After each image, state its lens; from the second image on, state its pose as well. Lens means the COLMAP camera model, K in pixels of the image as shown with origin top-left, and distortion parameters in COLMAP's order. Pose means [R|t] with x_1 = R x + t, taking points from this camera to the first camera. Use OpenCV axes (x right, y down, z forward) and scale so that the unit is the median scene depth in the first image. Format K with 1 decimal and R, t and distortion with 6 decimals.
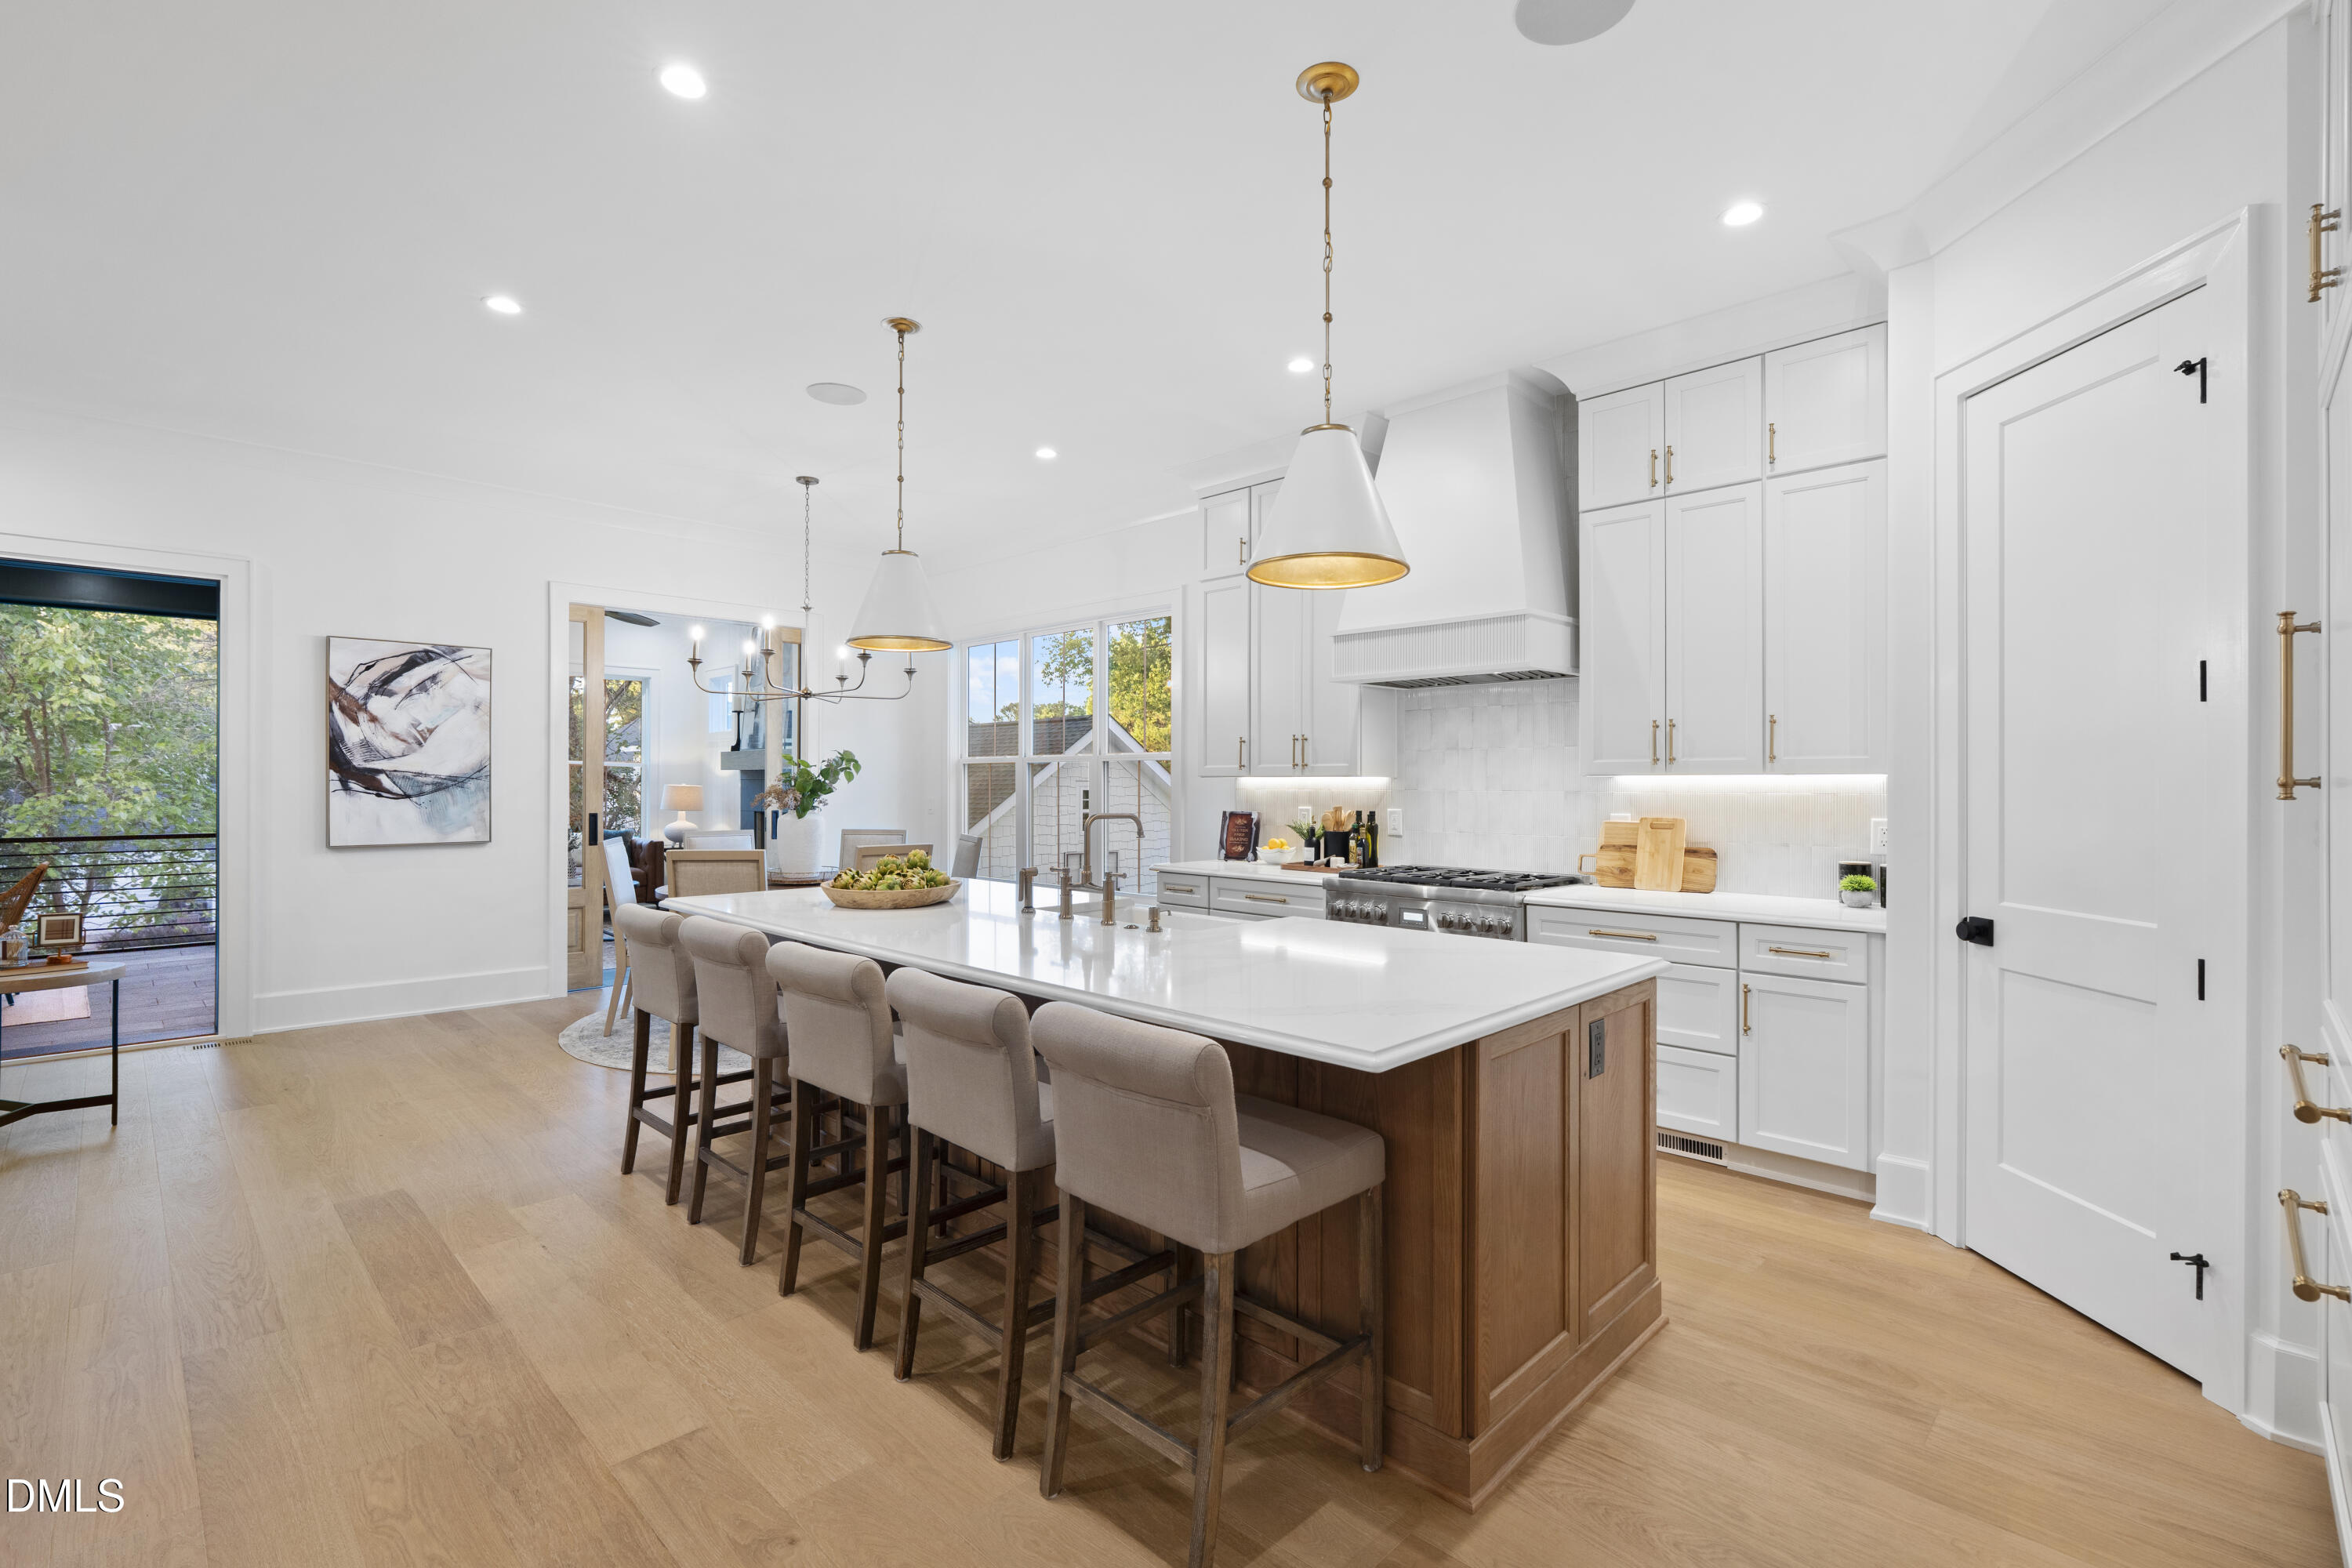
lens RADIAL K [[1055.5, 0, 1176.0], [0, 1055.5, 784.0], [0, 0, 1]] dist [0.001451, 0.000531]
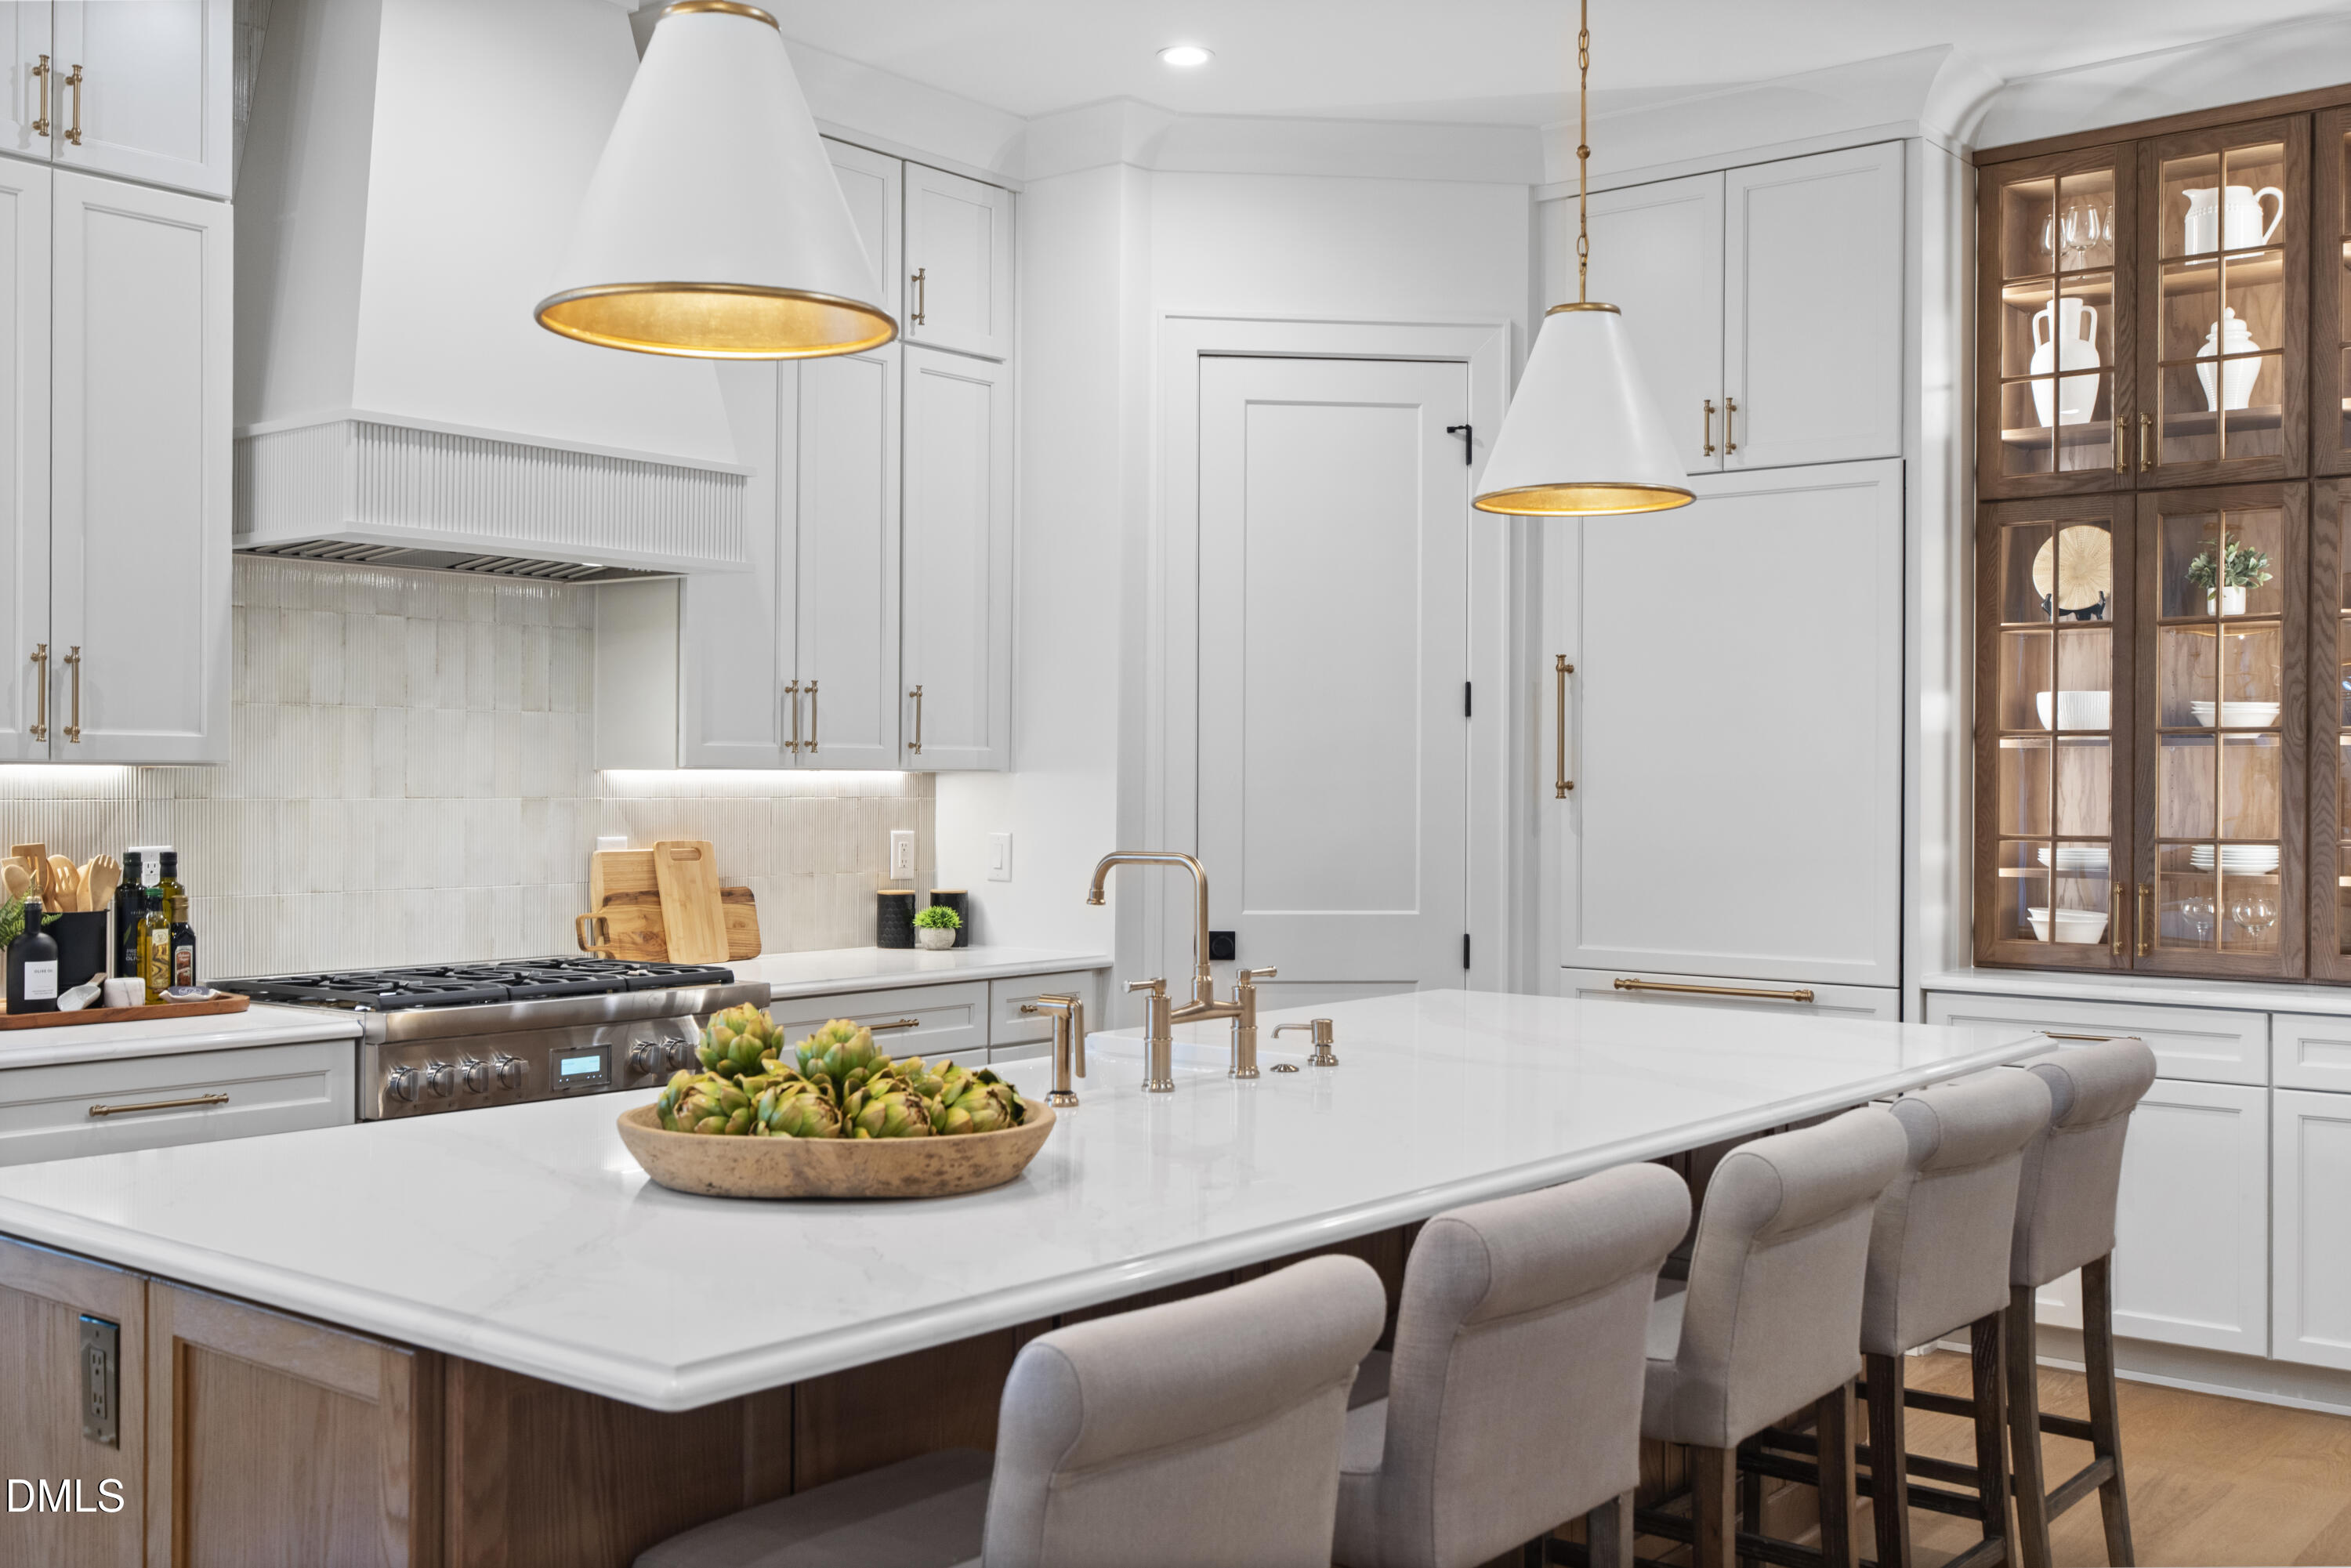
lens RADIAL K [[2309.8, 0, 1176.0], [0, 2309.8, 789.8], [0, 0, 1]] dist [-0.002407, 0.024839]
pose [[-0.098727, -0.006810, 0.995091, -0.926384], [-0.004113, 0.999971, 0.006435, -0.006521], [-0.995106, -0.003457, -0.098752, 0.933427]]
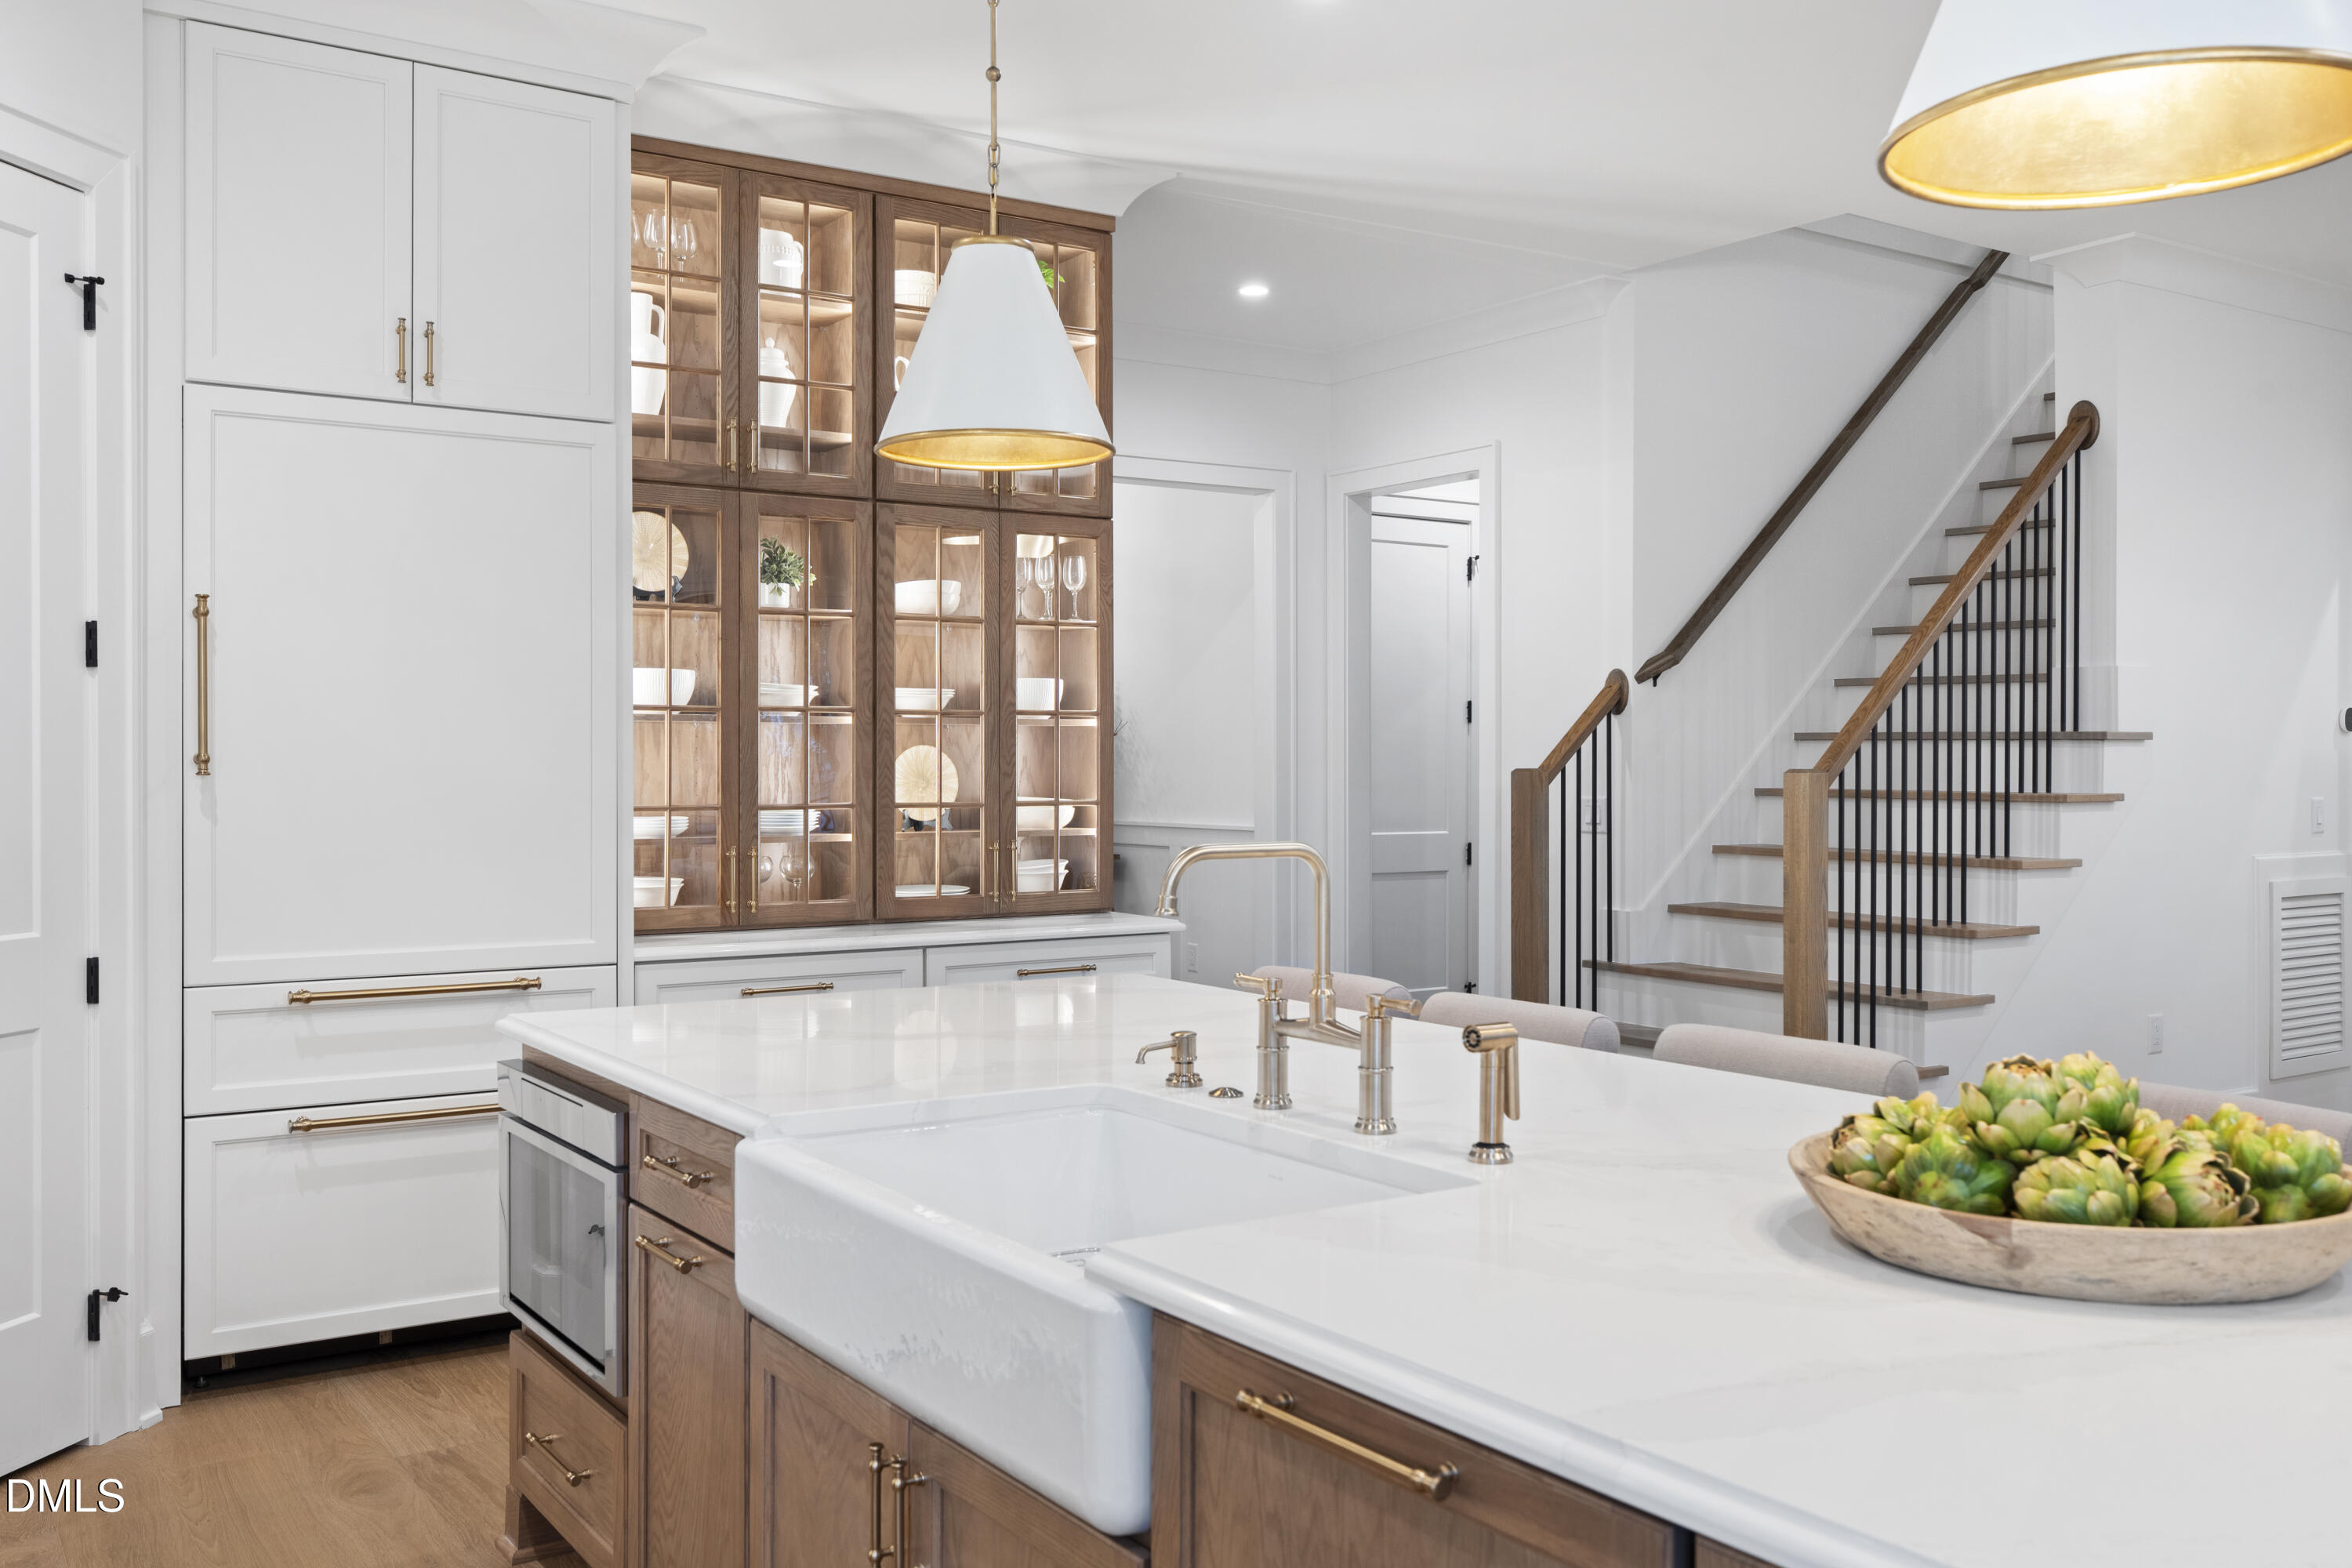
lens RADIAL K [[1985.8, 0, 1172.9], [0, 1985.8, 769.2], [0, 0, 1]] dist [0.026865, -0.001994]
pose [[-0.976991, -0.004781, 0.213229, -0.160587], [-0.003853, 0.999981, 0.004766, -0.002209], [-0.213248, 0.003834, -0.976991, 1.444694]]
